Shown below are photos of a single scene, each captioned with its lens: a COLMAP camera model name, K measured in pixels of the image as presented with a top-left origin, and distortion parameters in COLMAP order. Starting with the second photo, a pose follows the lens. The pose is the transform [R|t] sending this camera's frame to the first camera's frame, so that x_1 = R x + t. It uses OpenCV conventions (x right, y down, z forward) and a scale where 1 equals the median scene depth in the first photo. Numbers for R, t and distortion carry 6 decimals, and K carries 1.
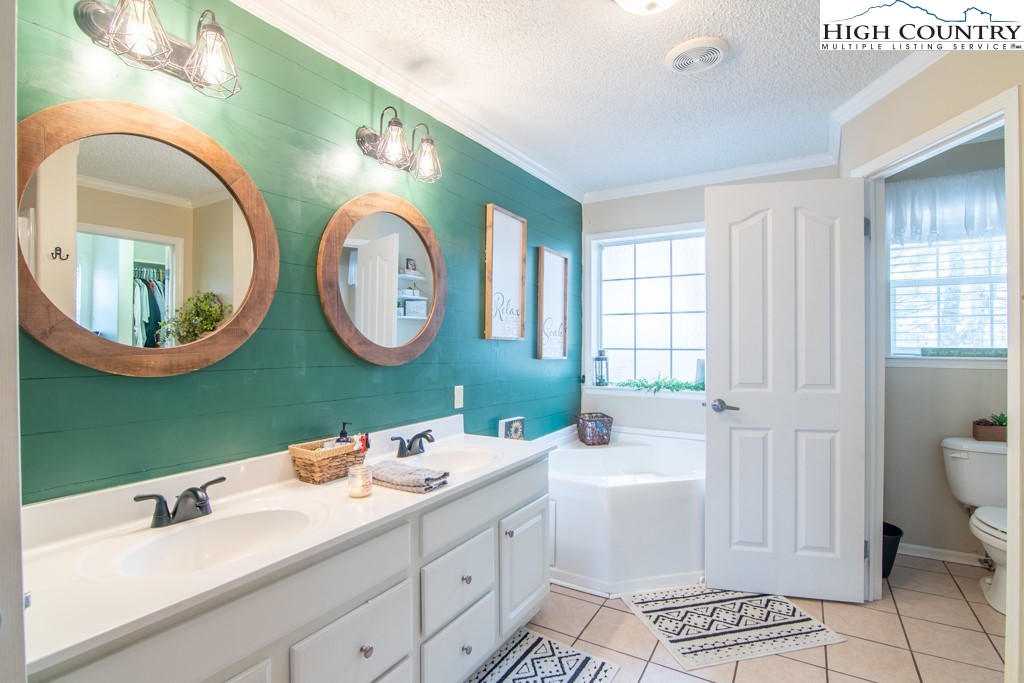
lens RADIAL K [[494.4, 0, 502.4], [0, 494.4, 343.3], [0, 0, 1]] dist [-0.001928, -0.008591]
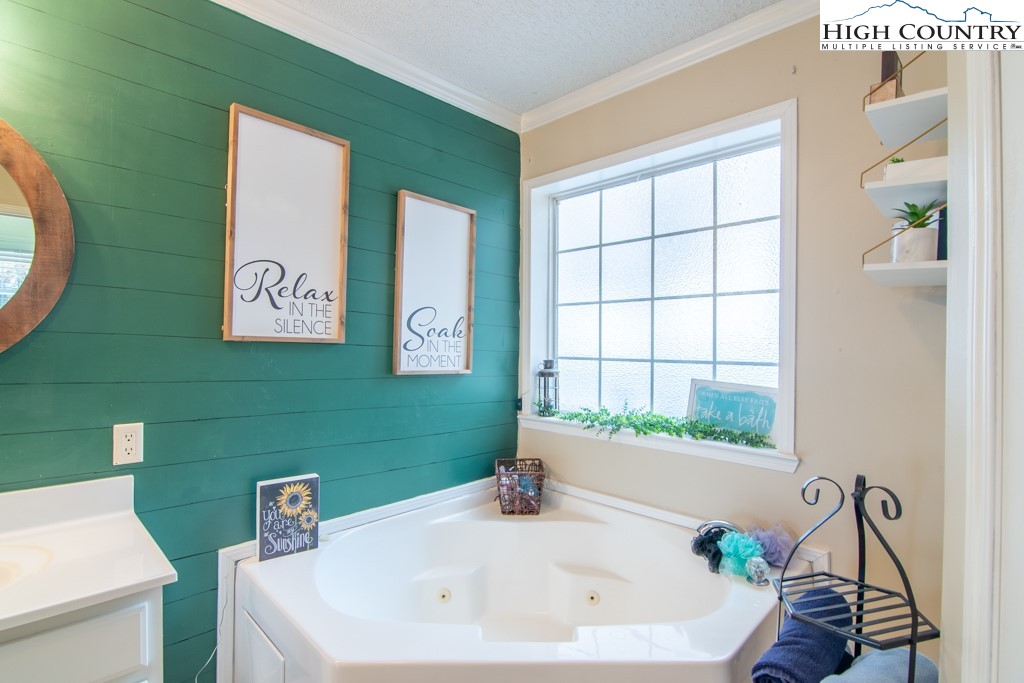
lens RADIAL K [[494.4, 0, 502.4], [0, 494.4, 343.3], [0, 0, 1]] dist [-0.001928, -0.008591]
pose [[0.972637, 0.007935, -0.232193, 0.313516], [-0.009811, 0.999928, -0.006926, -0.002862], [0.232121, 0.009015, 0.972645, 0.393270]]
